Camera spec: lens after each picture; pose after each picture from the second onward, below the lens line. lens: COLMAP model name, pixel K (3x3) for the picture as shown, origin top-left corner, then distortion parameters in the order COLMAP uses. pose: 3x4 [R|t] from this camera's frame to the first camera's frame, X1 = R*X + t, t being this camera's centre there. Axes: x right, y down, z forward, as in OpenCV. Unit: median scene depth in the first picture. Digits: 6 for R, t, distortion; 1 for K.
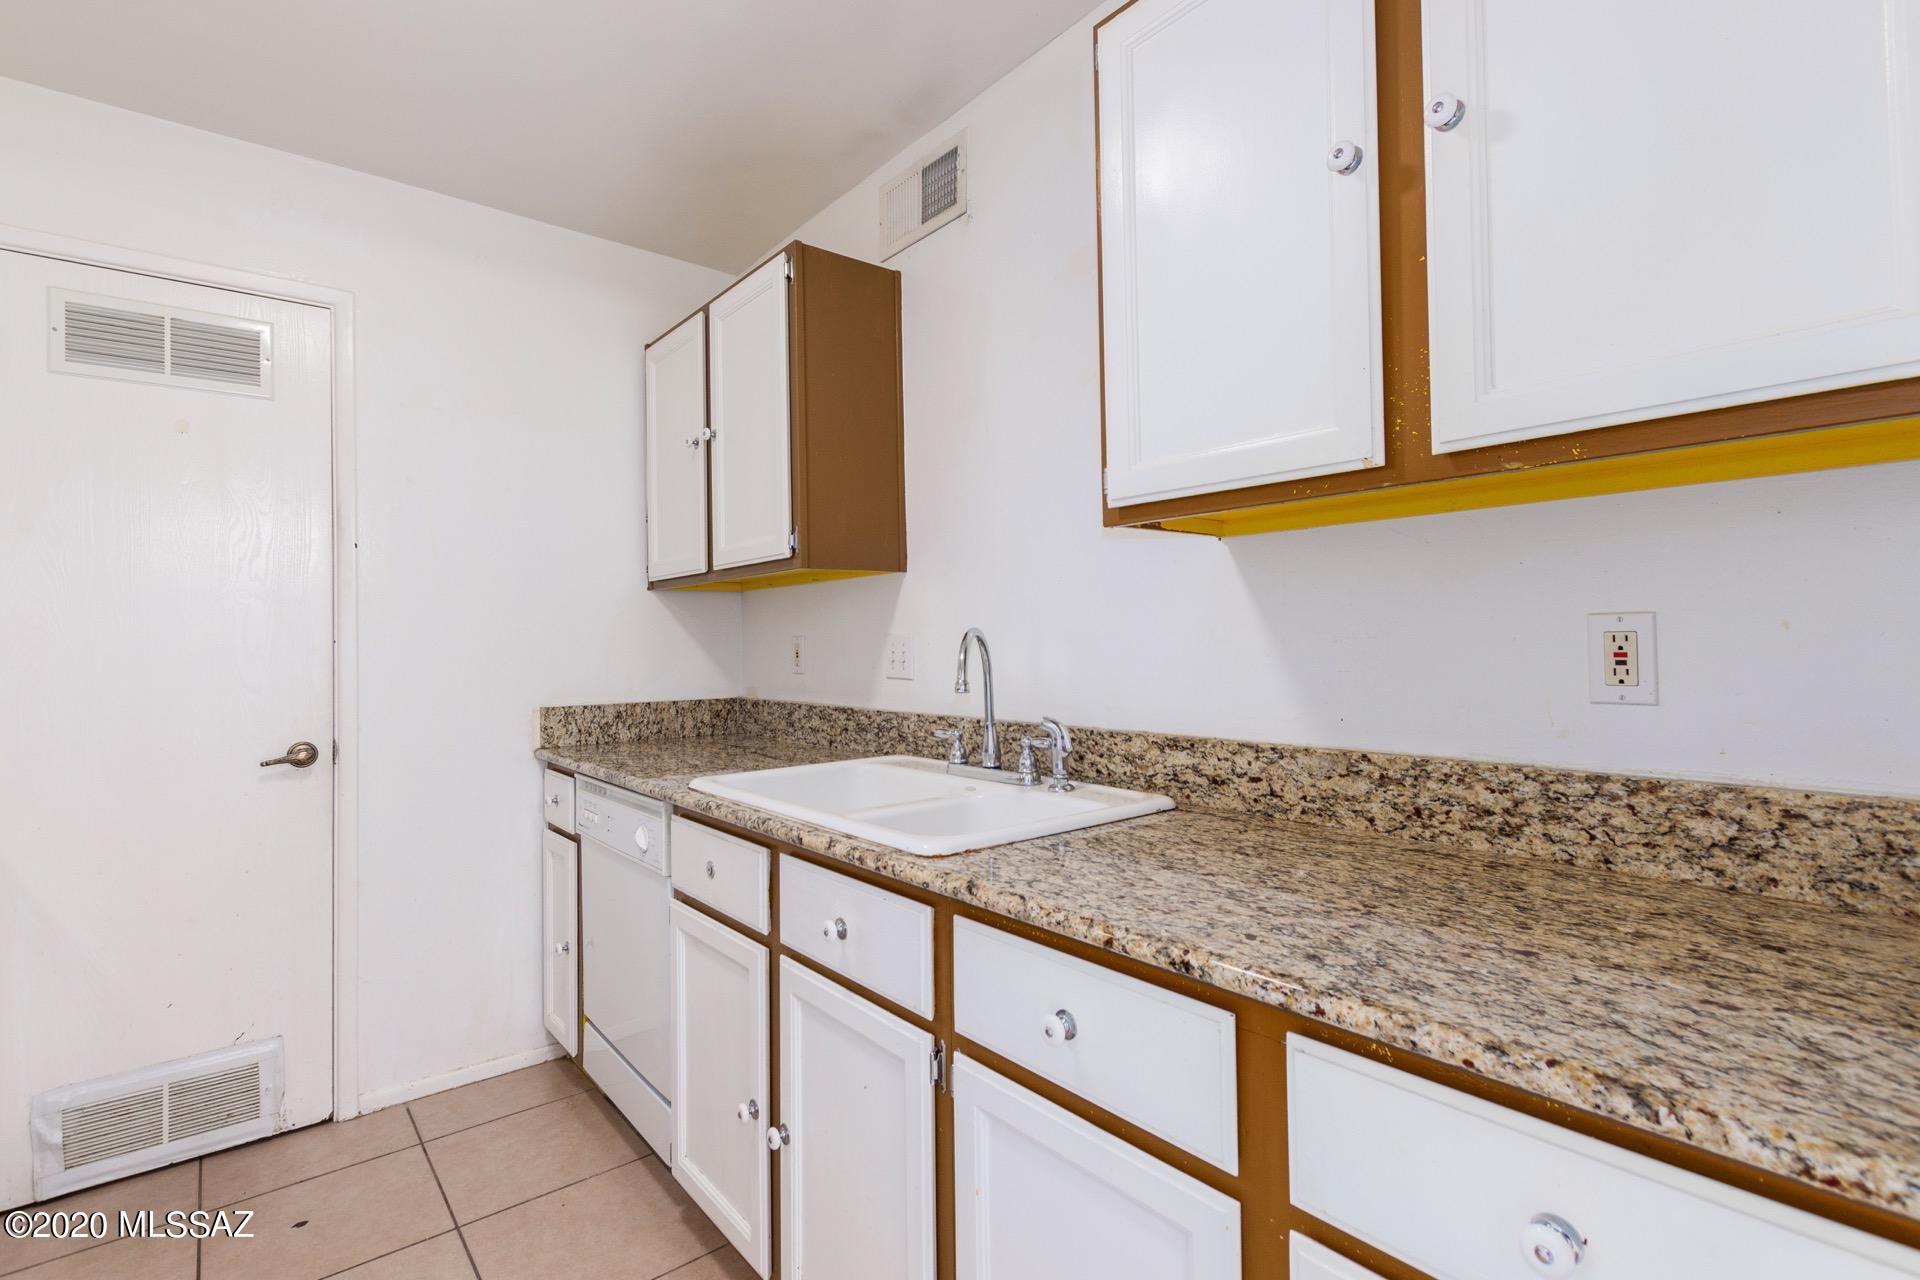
lens RADIAL K [[876.3, 0, 927.4], [0, 876.3, 628.3], [0, 0, 1]] dist [0.009171, -0.004572]
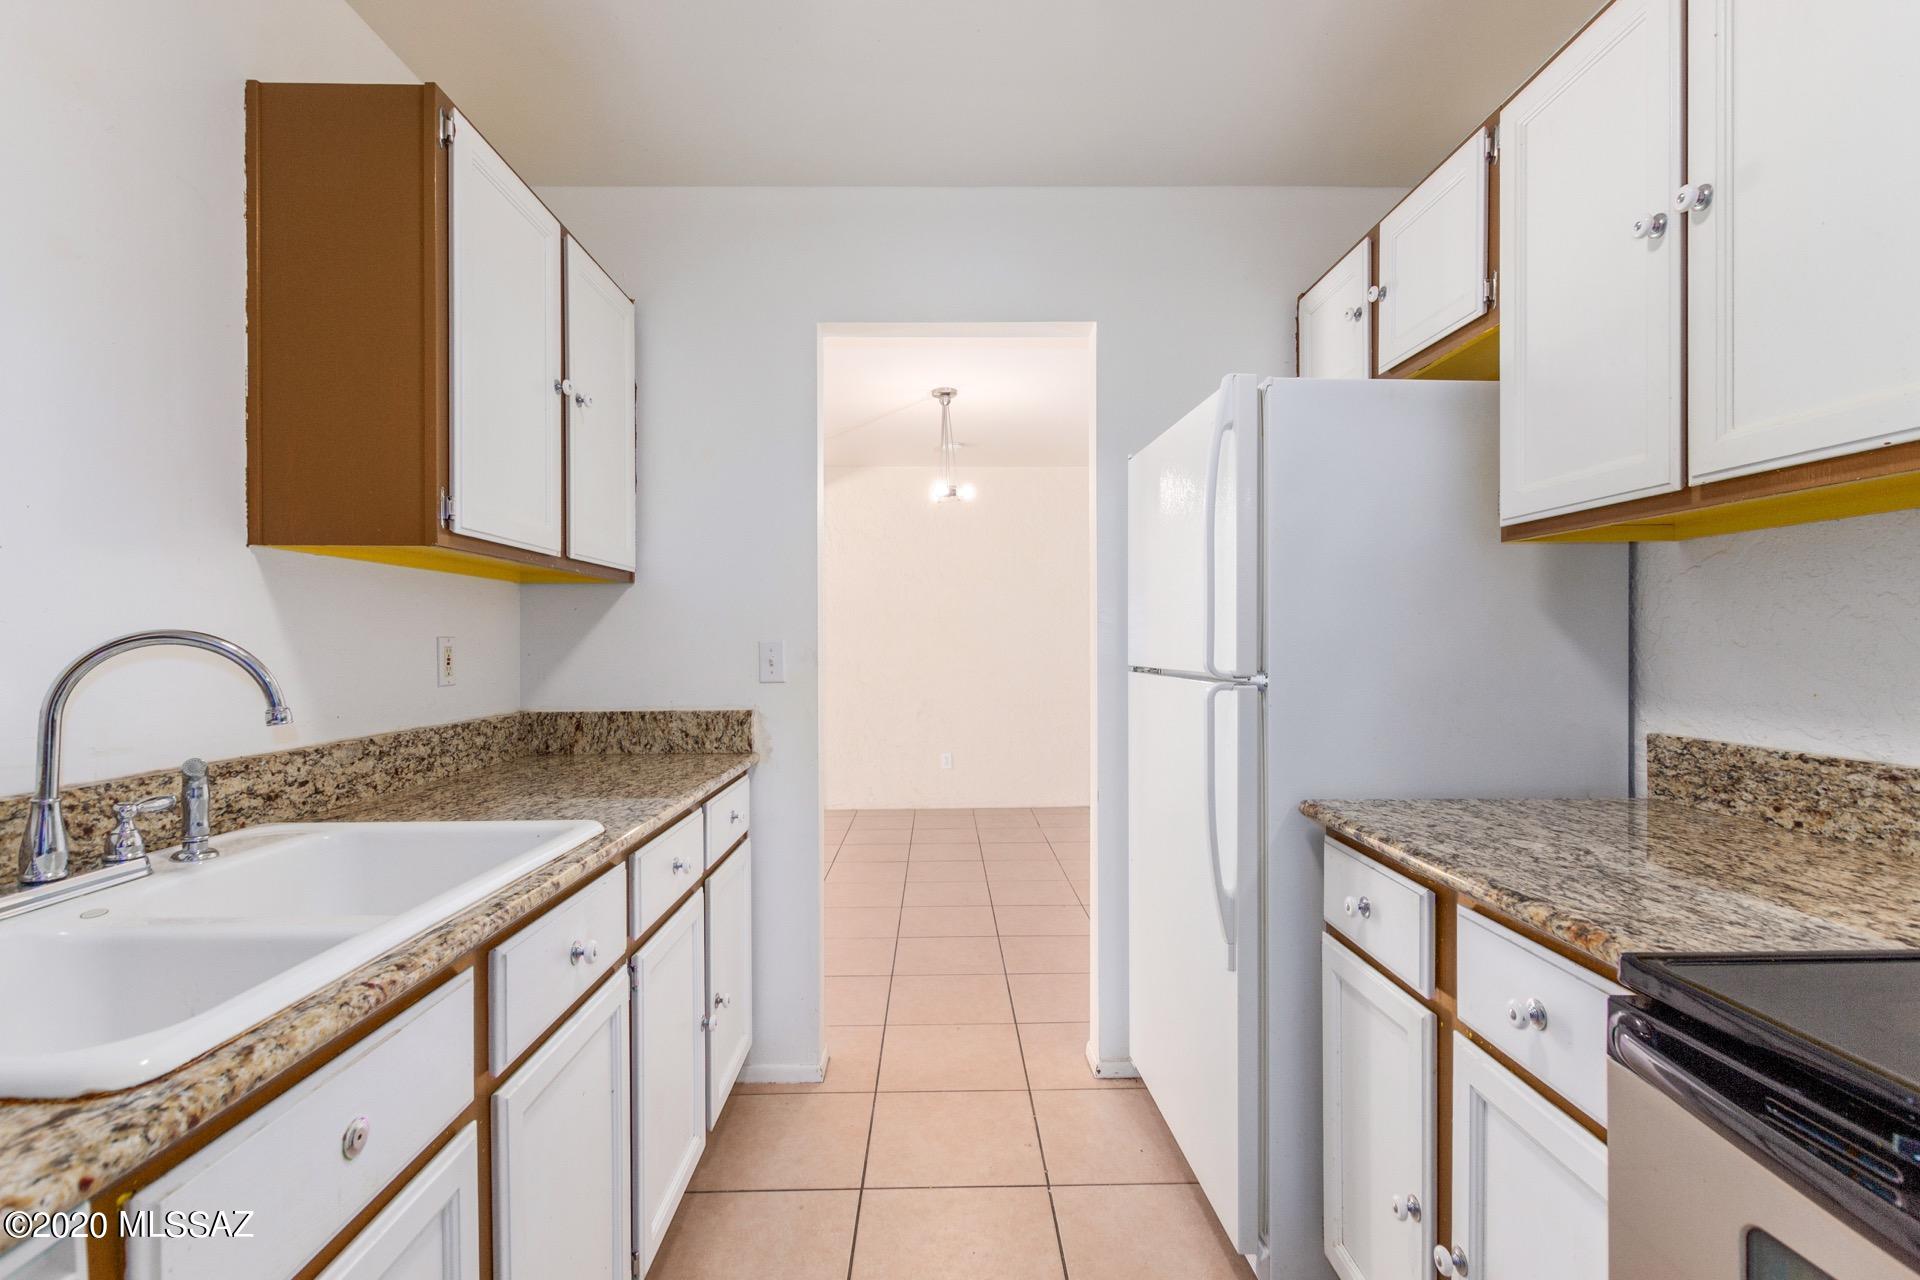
lens RADIAL K [[876.3, 0, 958.7], [0, 876.3, 645.0], [0, 0, 1]] dist [0.009171, -0.004572]
pose [[-0.797736, 0.020533, 0.602657, -0.985130], [0.011605, 0.999758, -0.018701, 0.038118], [-0.602895, -0.007924, -0.797781, 1.503958]]
